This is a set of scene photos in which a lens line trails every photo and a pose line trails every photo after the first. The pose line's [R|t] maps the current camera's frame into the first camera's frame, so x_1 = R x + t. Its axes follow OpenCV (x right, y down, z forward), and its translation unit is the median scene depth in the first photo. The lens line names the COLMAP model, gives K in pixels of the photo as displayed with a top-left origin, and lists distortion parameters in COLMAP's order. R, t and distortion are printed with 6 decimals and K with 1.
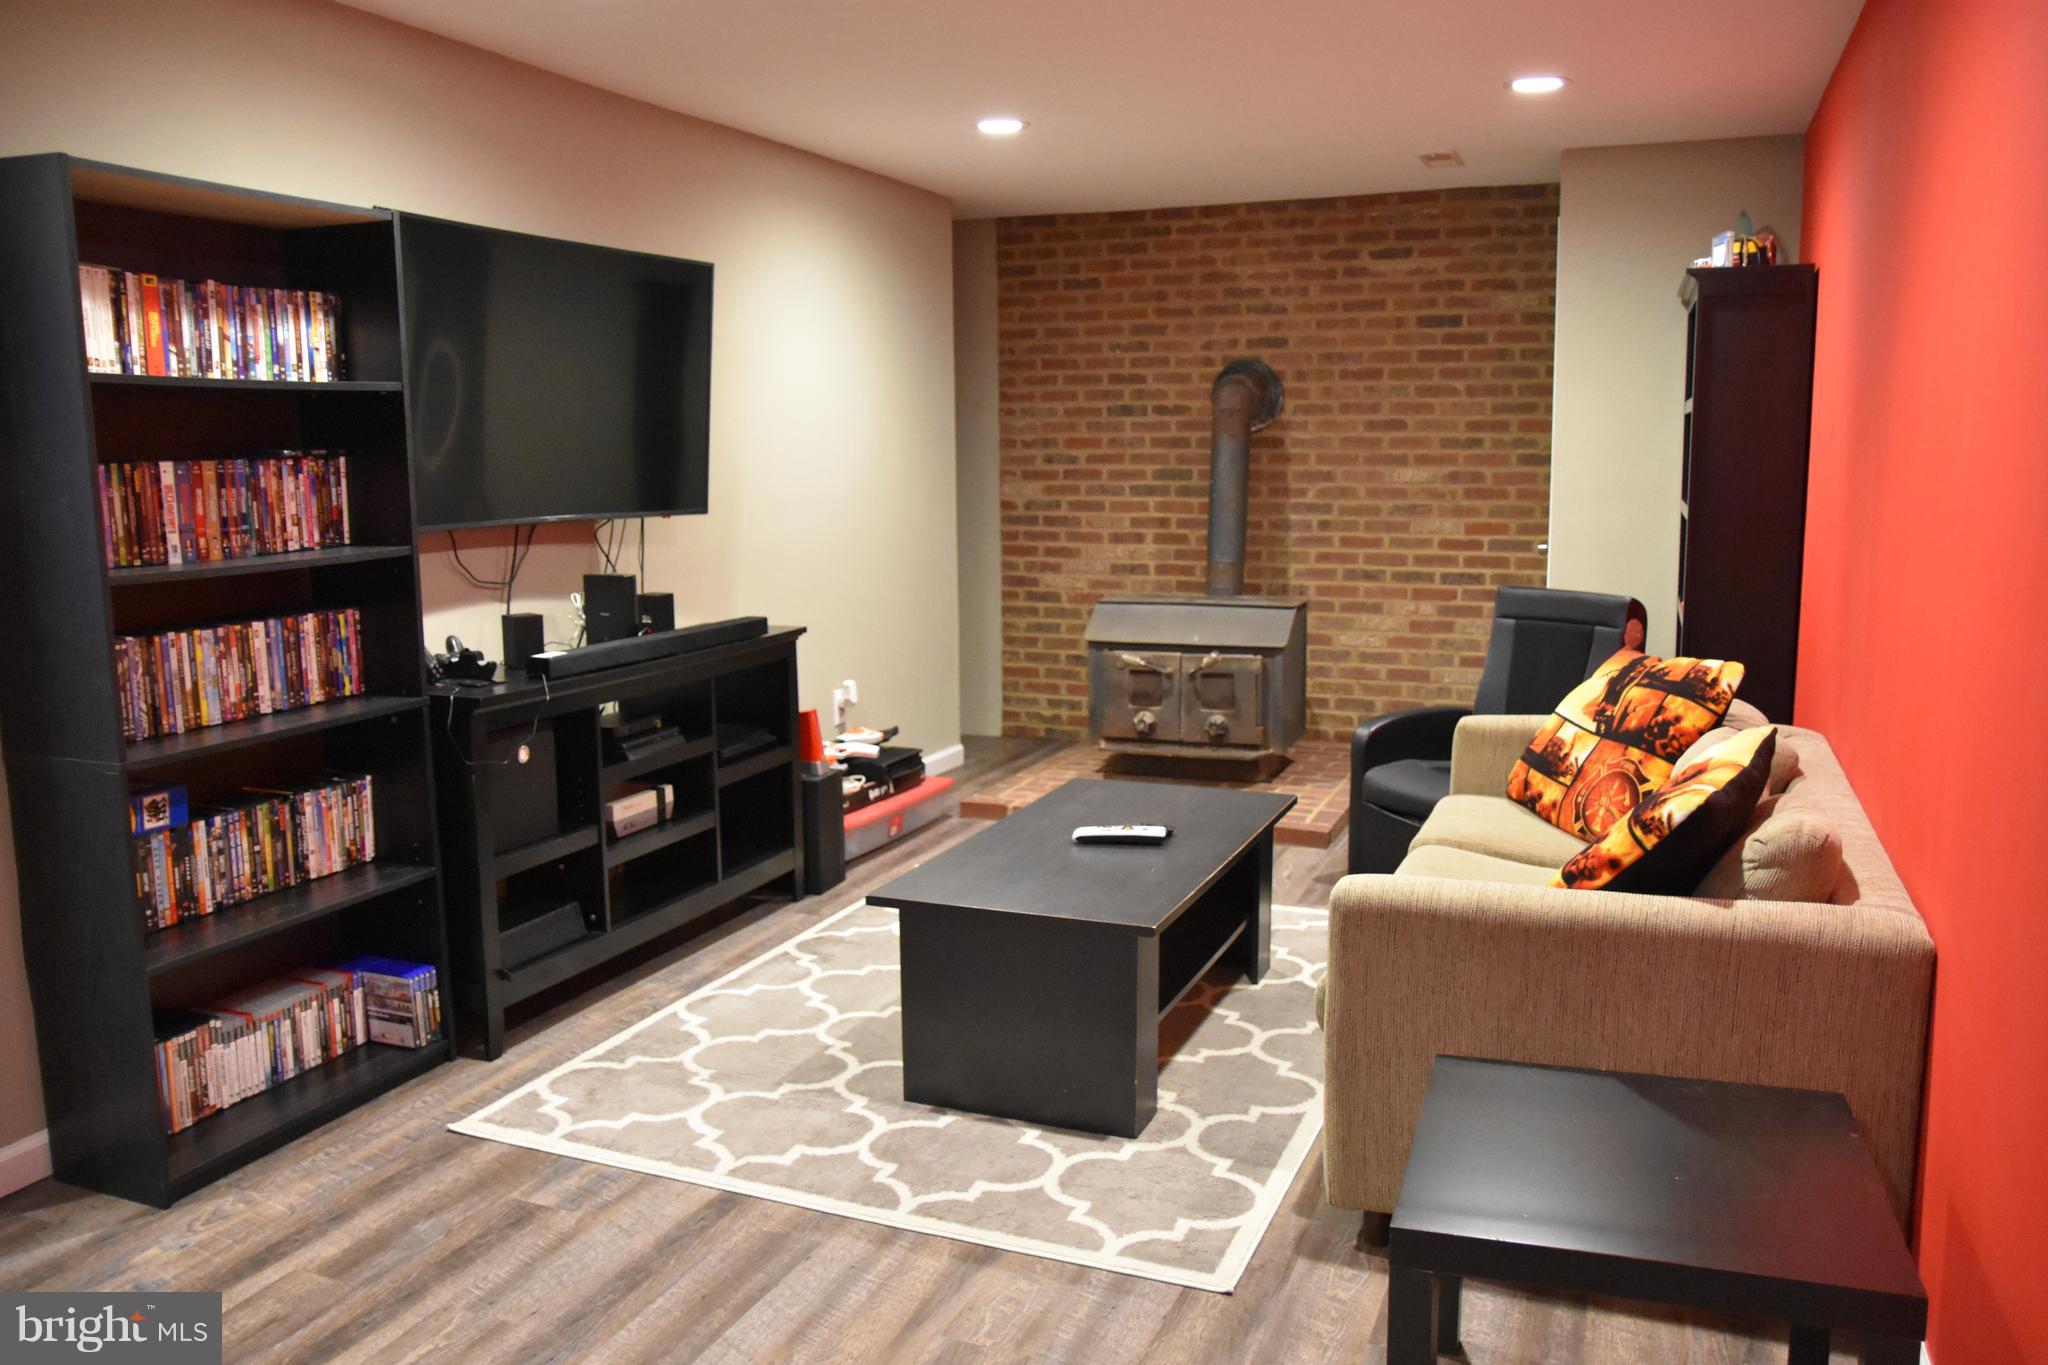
lens RADIAL K [[1517.3, 0, 1059.1], [0, 1517.3, 683.0], [0, 0, 1]] dist [-0.123187, 0.094146]
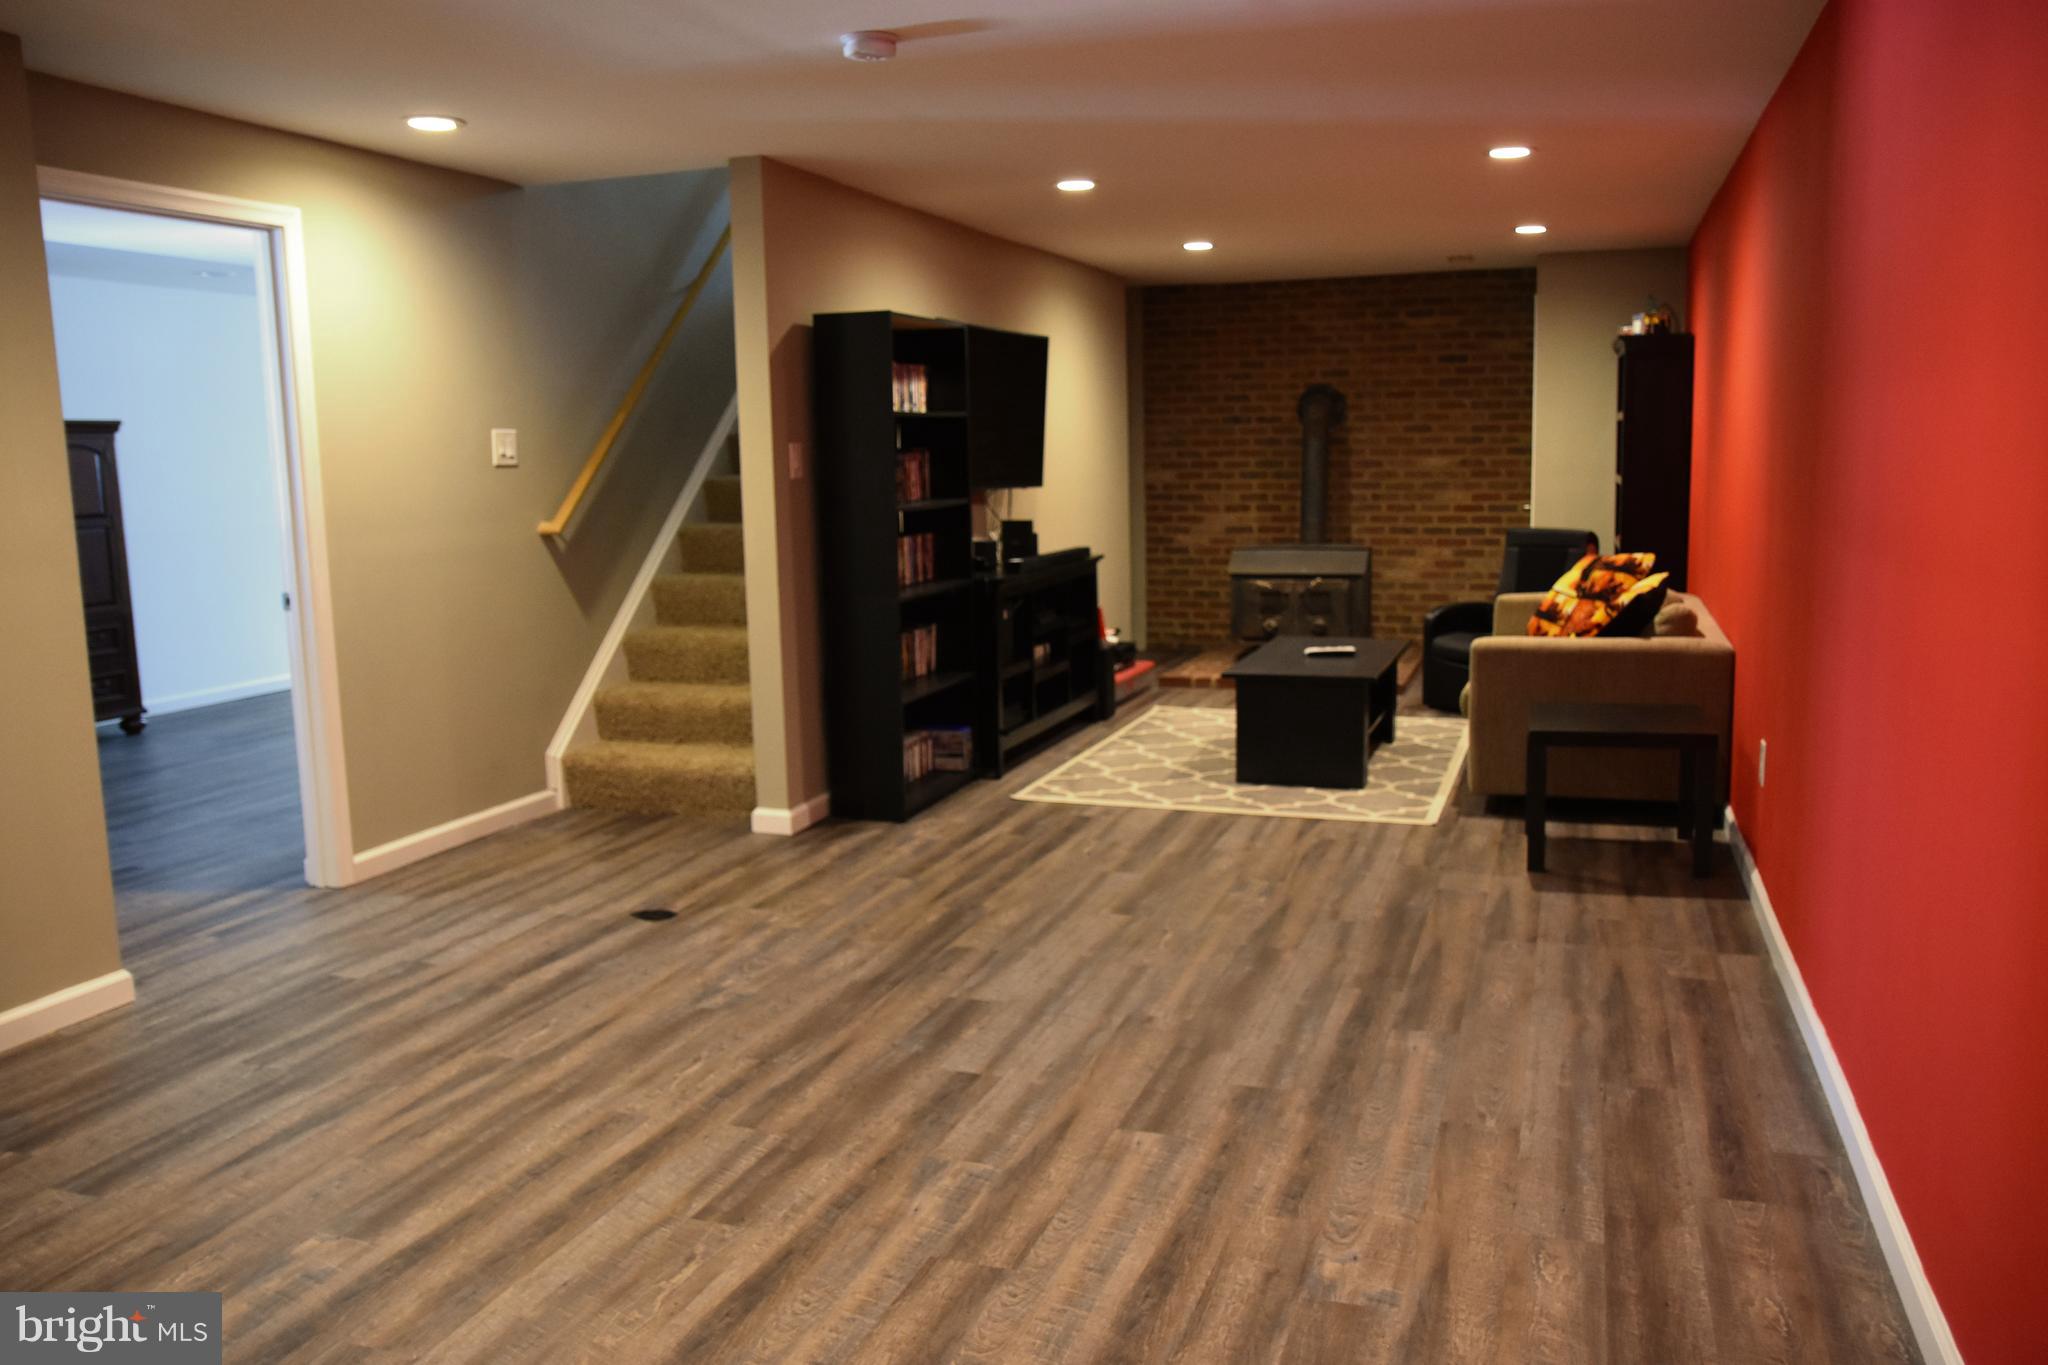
lens RADIAL K [[1517.3, 0, 1046.8], [0, 1517.3, 680.7], [0, 0, 1]] dist [-0.123187, 0.094146]
pose [[0.999103, -0.018704, 0.037992, -0.348653], [0.018745, 0.999824, -0.000722, 0.119356], [-0.037972, 0.001433, 0.999278, -0.779898]]
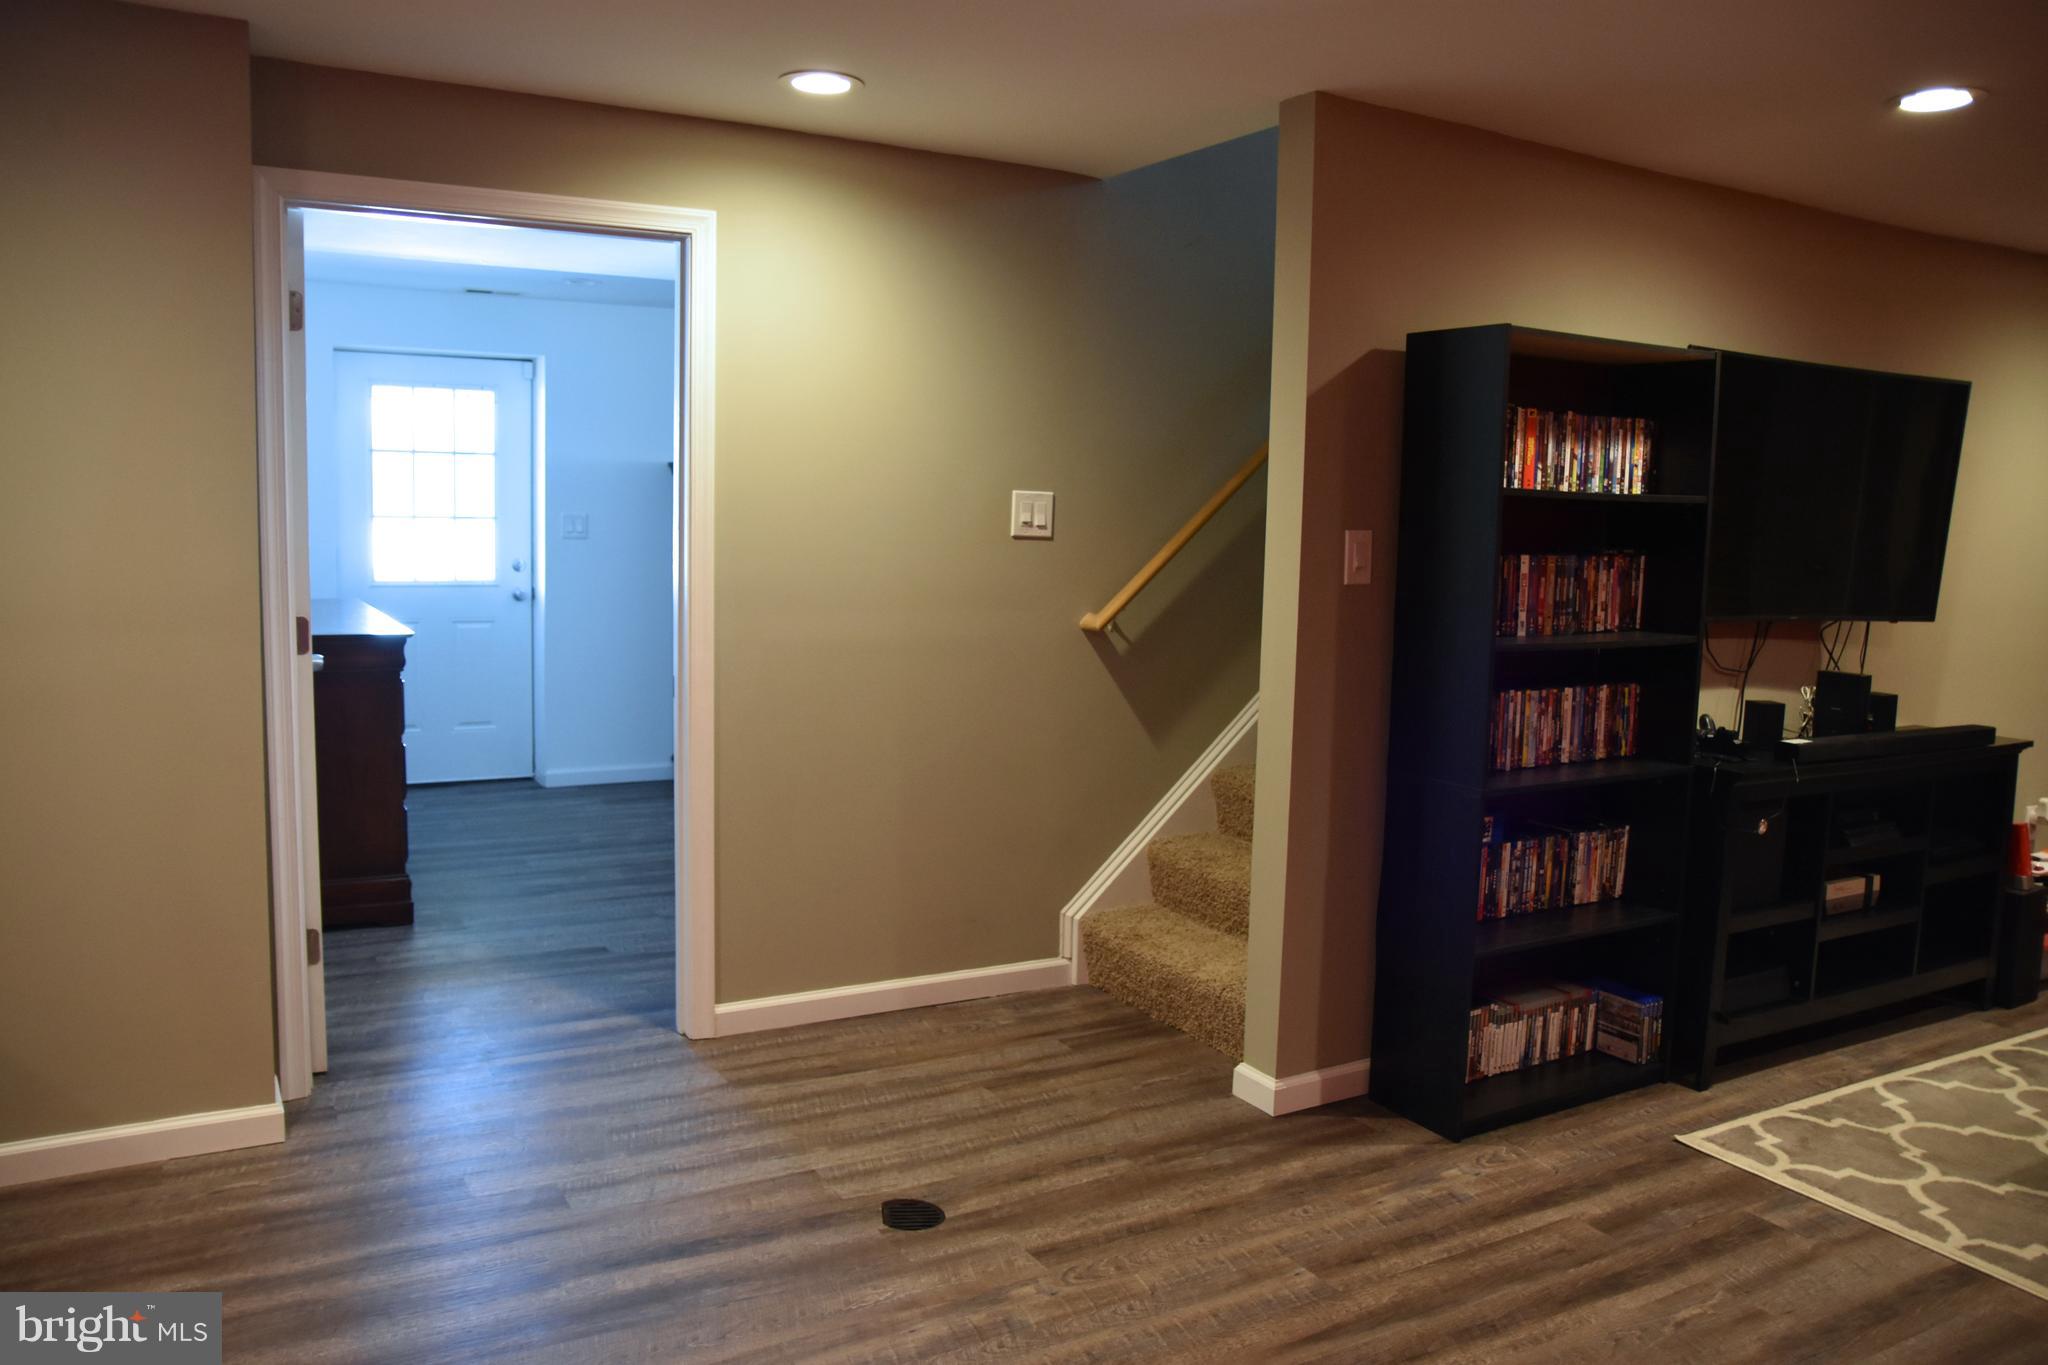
lens RADIAL K [[1517.3, 0, 1042.8], [0, 1517.3, 668.2], [0, 0, 1]] dist [-0.123187, 0.094146]
pose [[0.781529, 0.092453, -0.616981, -0.097409], [-0.125457, 0.992046, -0.010261, 0.008007], [0.611124, 0.085424, 0.786911, -0.192869]]
